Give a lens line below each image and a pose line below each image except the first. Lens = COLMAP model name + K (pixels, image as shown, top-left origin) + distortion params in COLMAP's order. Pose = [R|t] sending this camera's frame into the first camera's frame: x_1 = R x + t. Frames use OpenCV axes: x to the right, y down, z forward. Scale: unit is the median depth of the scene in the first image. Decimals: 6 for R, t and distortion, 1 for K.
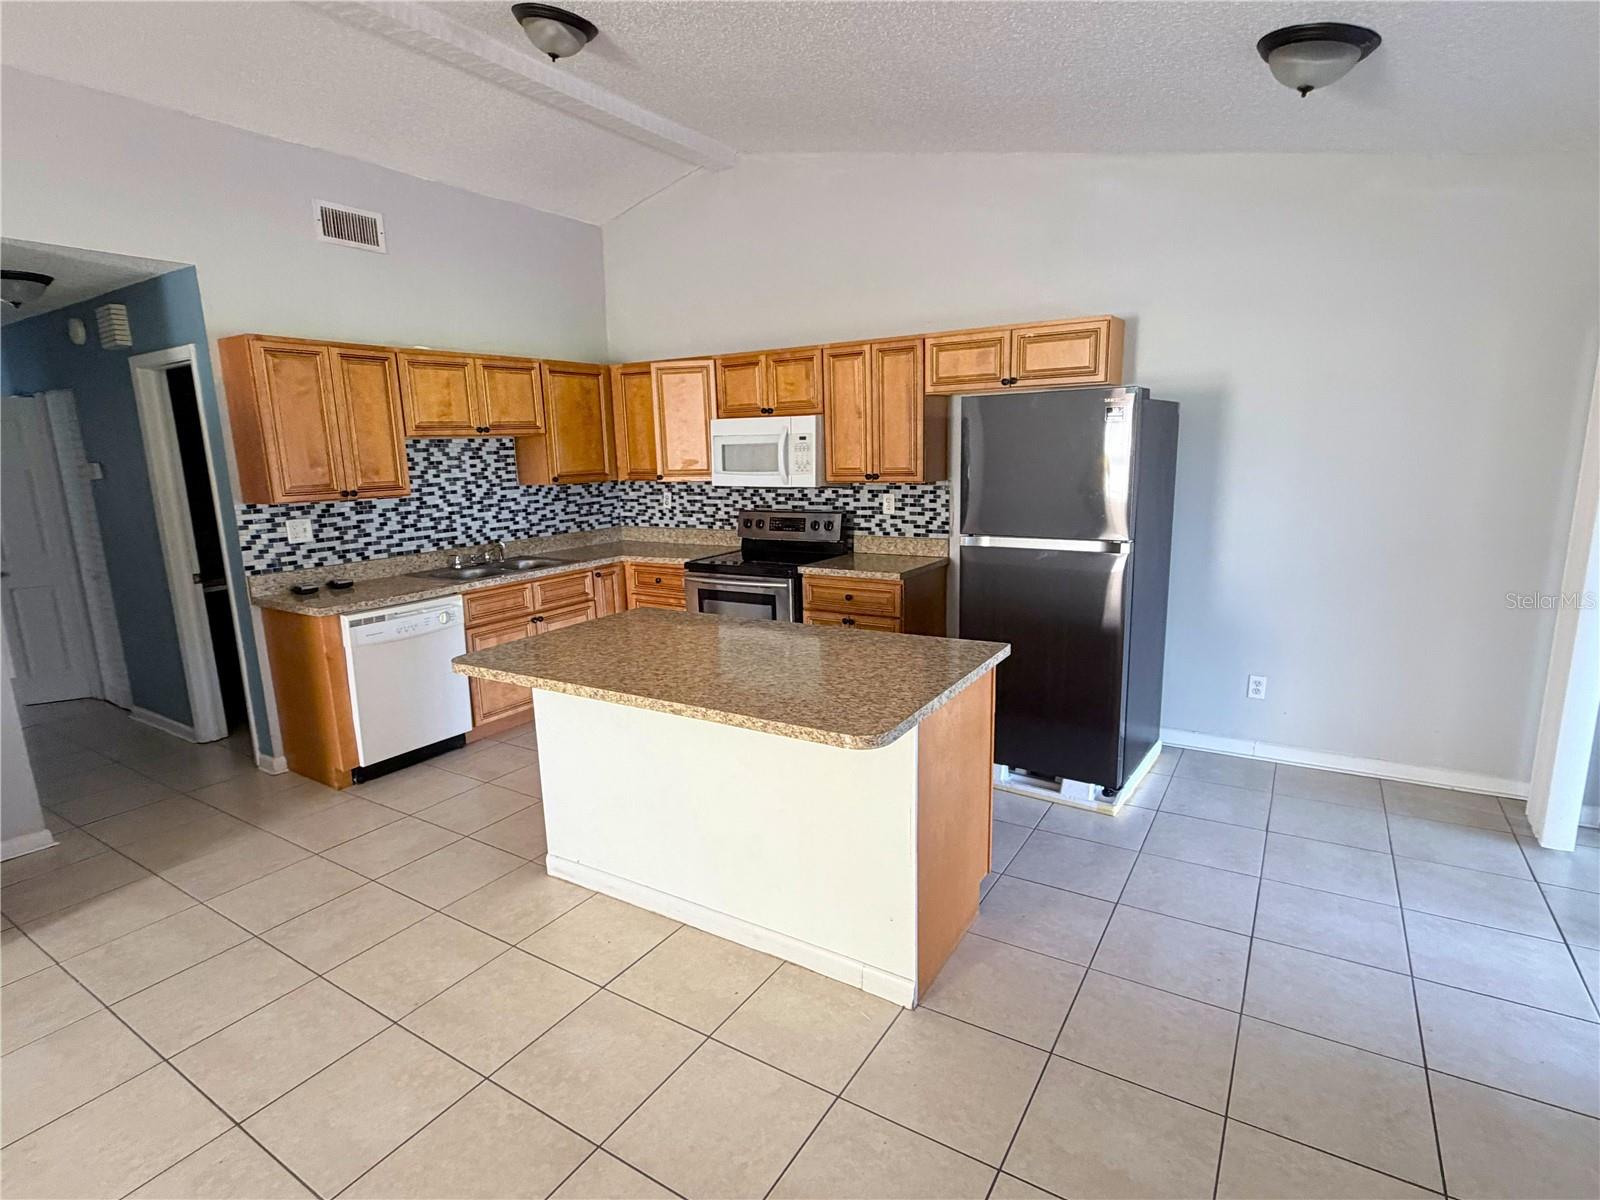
lens RADIAL K [[807.7, 0, 794.1], [0, 807.7, 602.1], [0, 0, 1]] dist [0.001122, 0.001614]
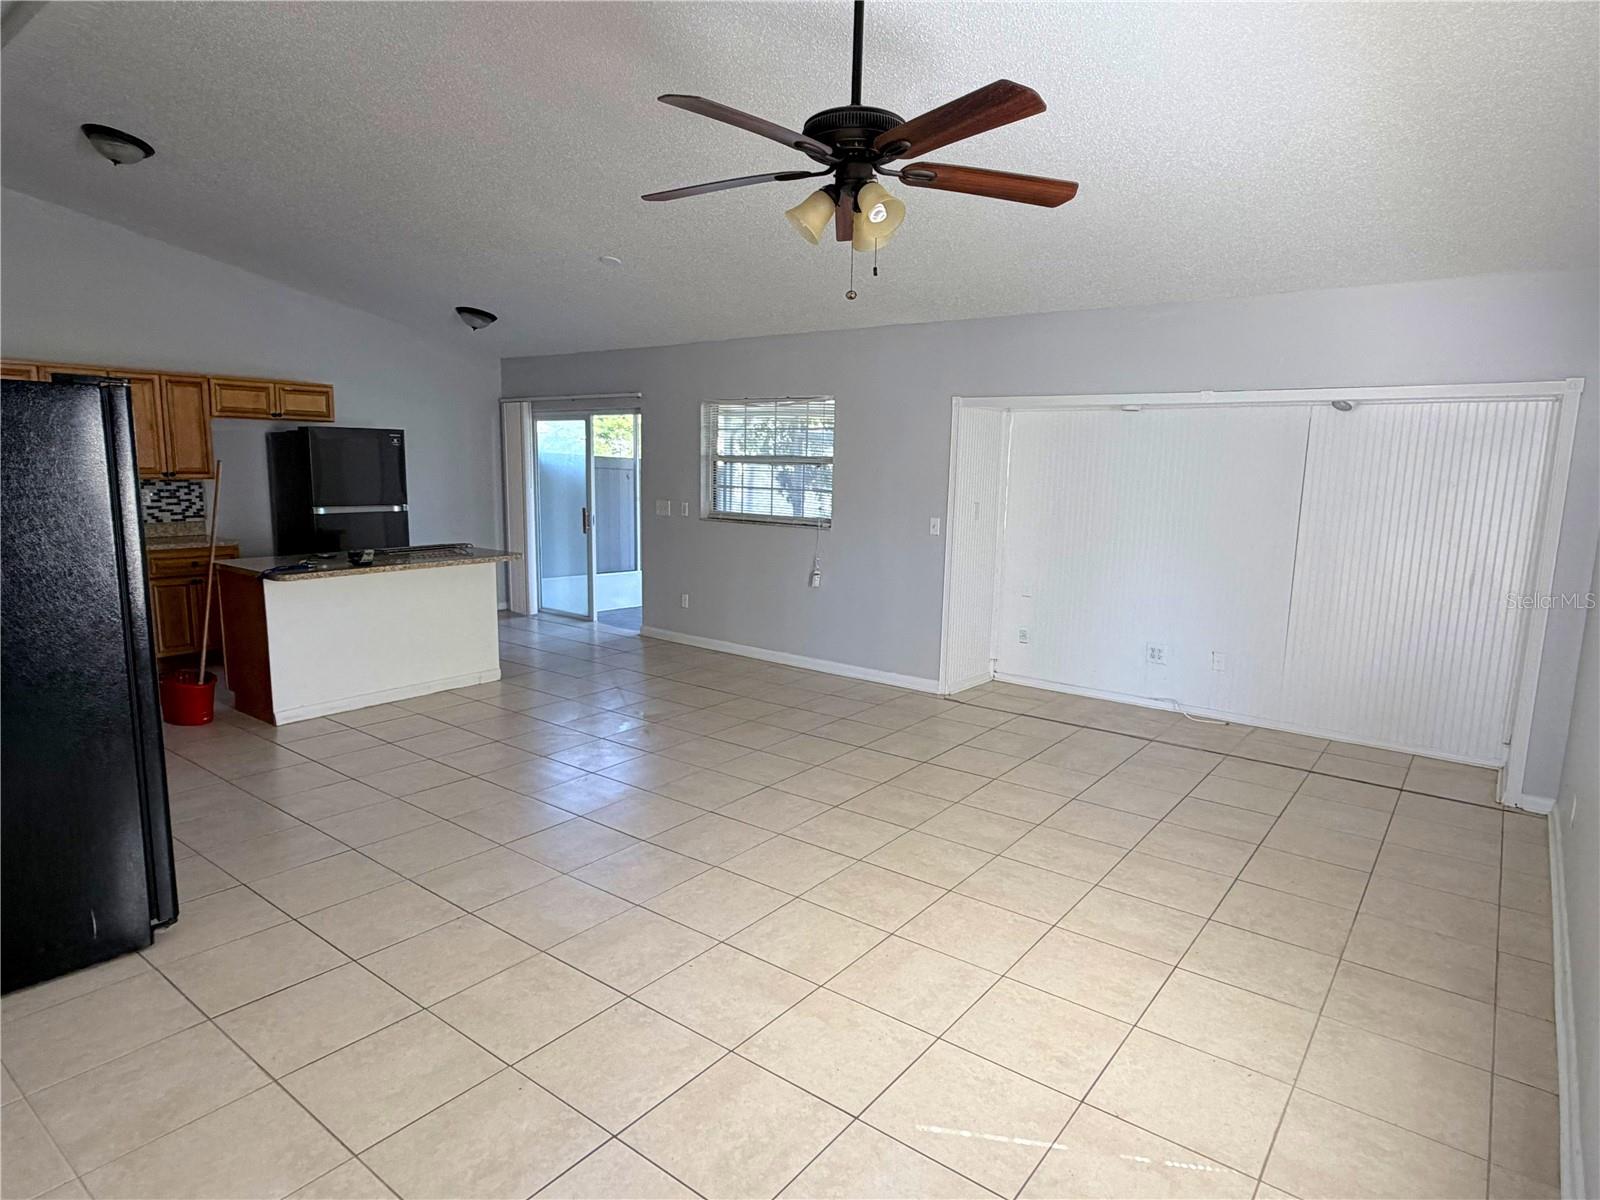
lens RADIAL K [[917.8, 0, 795.1], [0, 917.8, 604.5], [0, 0, 1]] dist [0.000906, -0.001045]
pose [[0.096085, -0.127572, 0.987164, -1.323322], [0.171787, 0.978997, 0.109795, 0.063164], [-0.980437, 0.159032, 0.115982, -0.139100]]
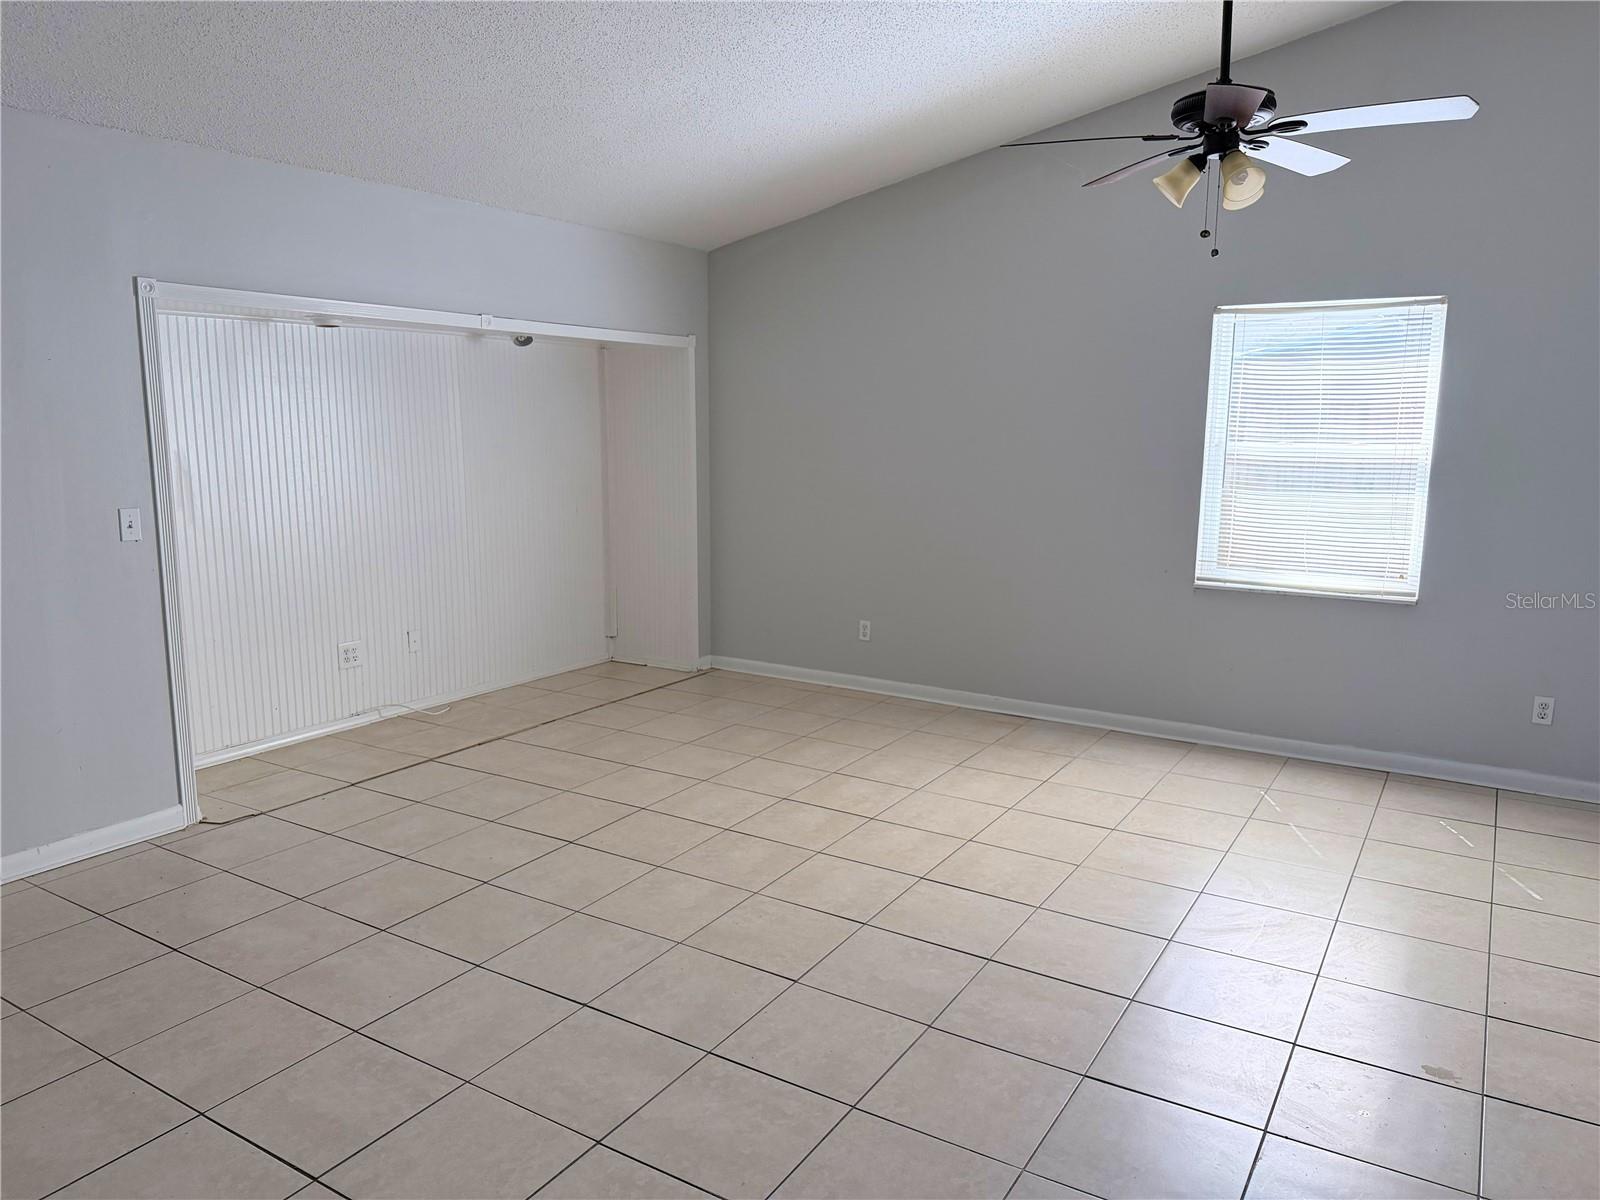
lens RADIAL K [[1120.7, 0, 792.8], [0, 1120.7, 608.3], [0, 0, 1]] dist [0.023511, -0.025011]
pose [[-0.999692, 0.023720, -0.007335, -0.427766], [0.019542, 0.933951, 0.356865, -0.110931], [0.015316, 0.356612, -0.934127, 0.664175]]
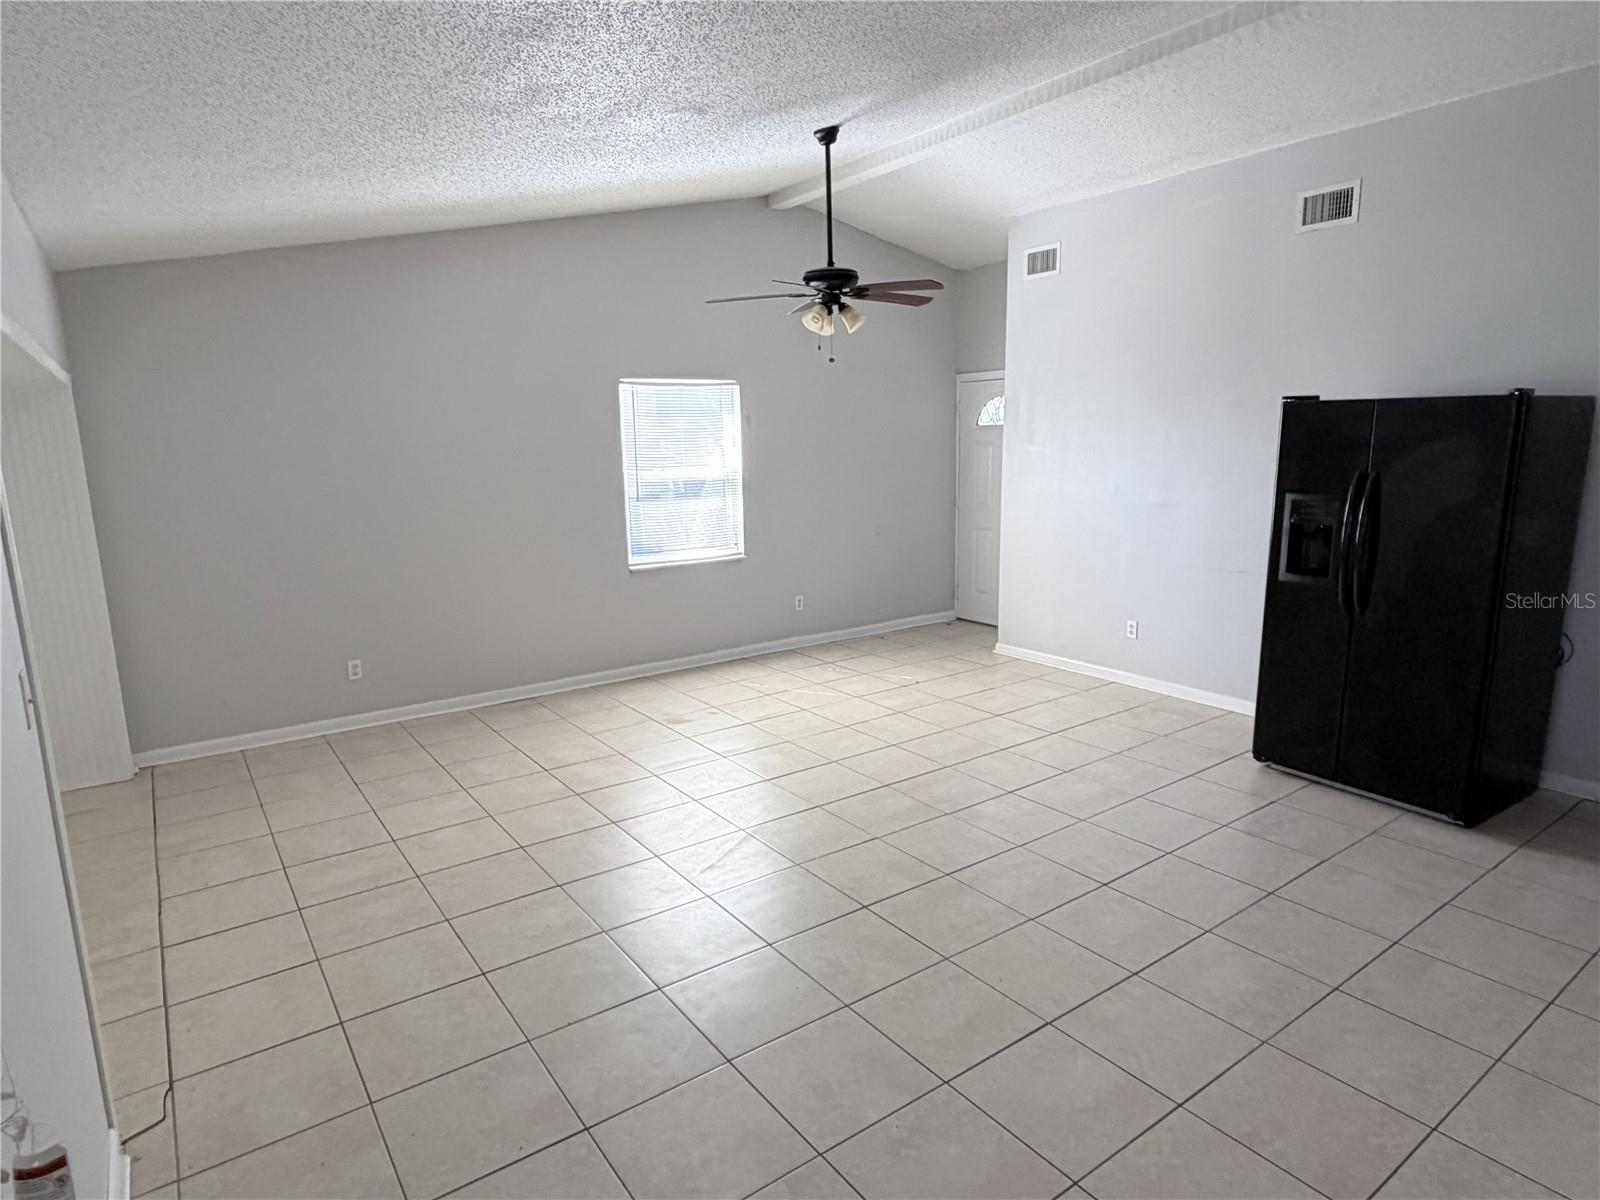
lens RADIAL K [[917.8, 0, 804.8], [0, 917.8, 597.9], [0, 0, 1]] dist [0.000906, -0.001045]
pose [[-0.365970, 0.196847, -0.909570, 0.336917], [-0.150052, 0.952104, 0.266427, -0.074596], [0.918450, 0.233987, -0.318904, 0.248201]]
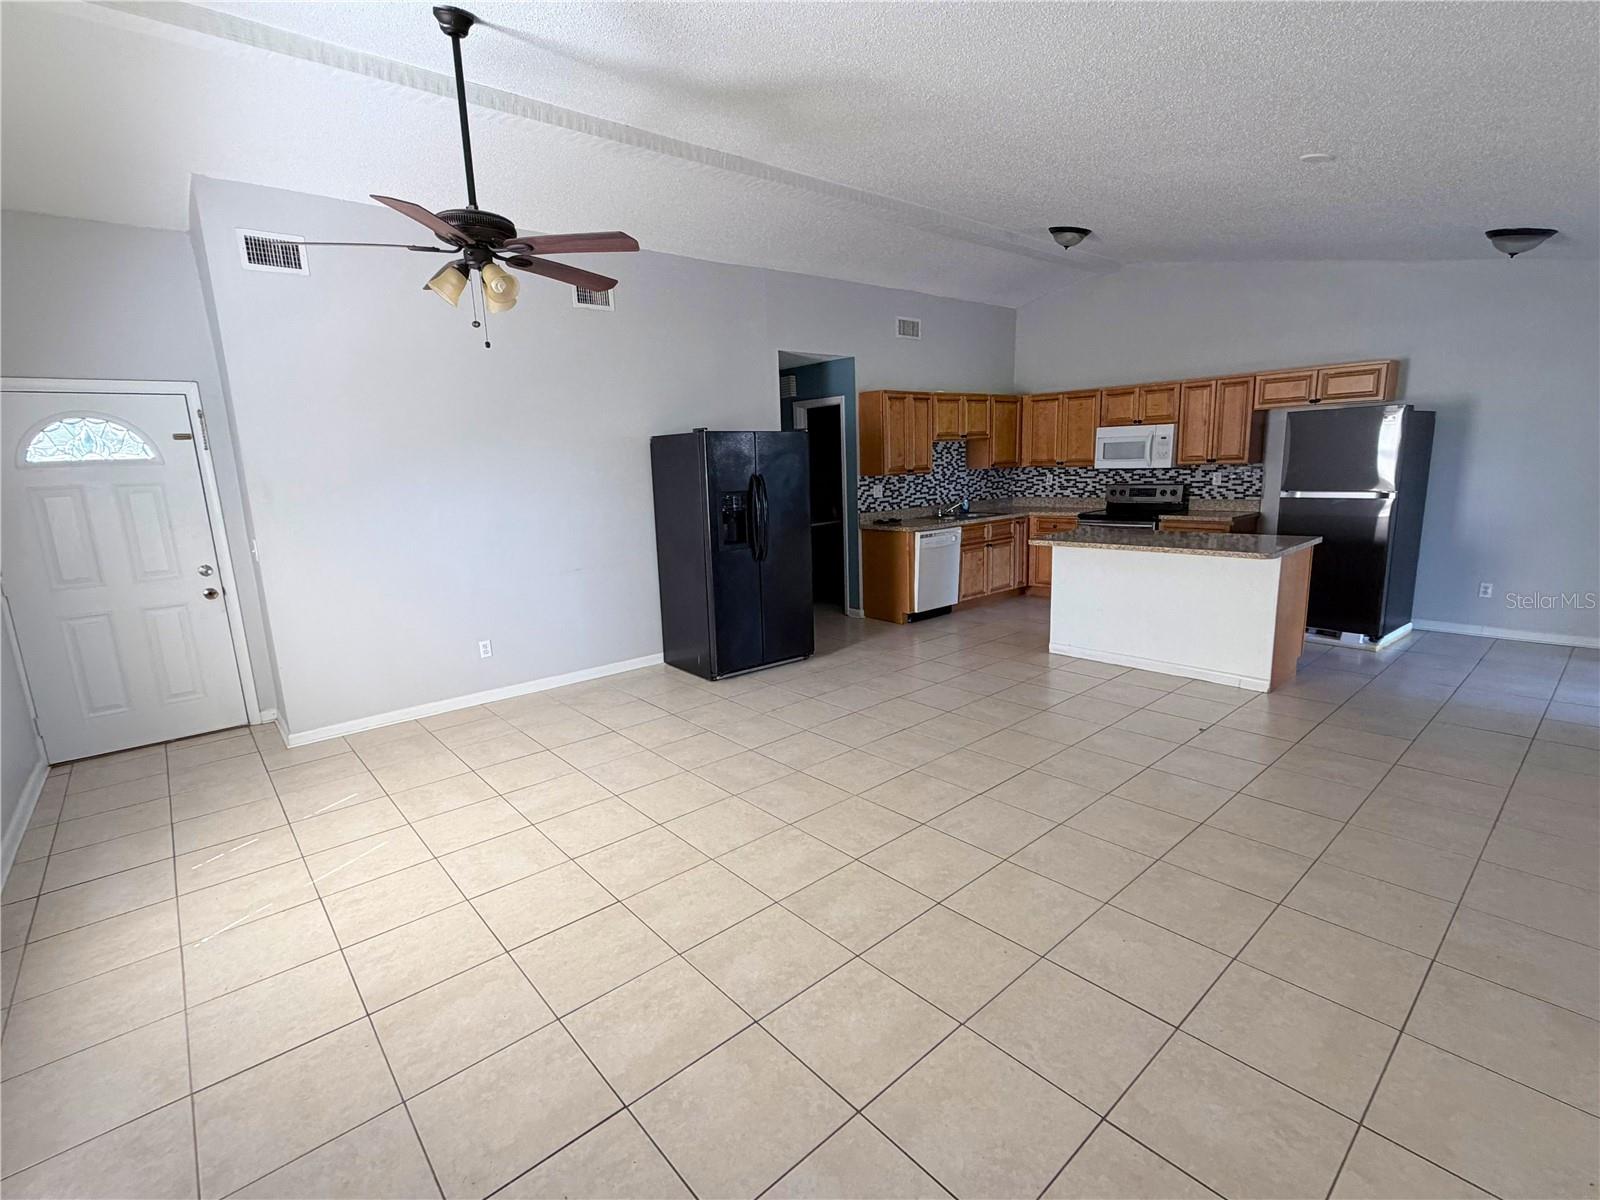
lens RADIAL K [[738.2, 0, 799.1], [0, 738.2, 602.7], [0, 0, 1]] dist [-0.000310, 0.000242]
pose [[0.959070, 0.045302, -0.279522, -0.277097], [-0.042483, 0.998967, 0.016139, 0.145270], [0.279964, -0.003603, 0.960004, -0.680230]]
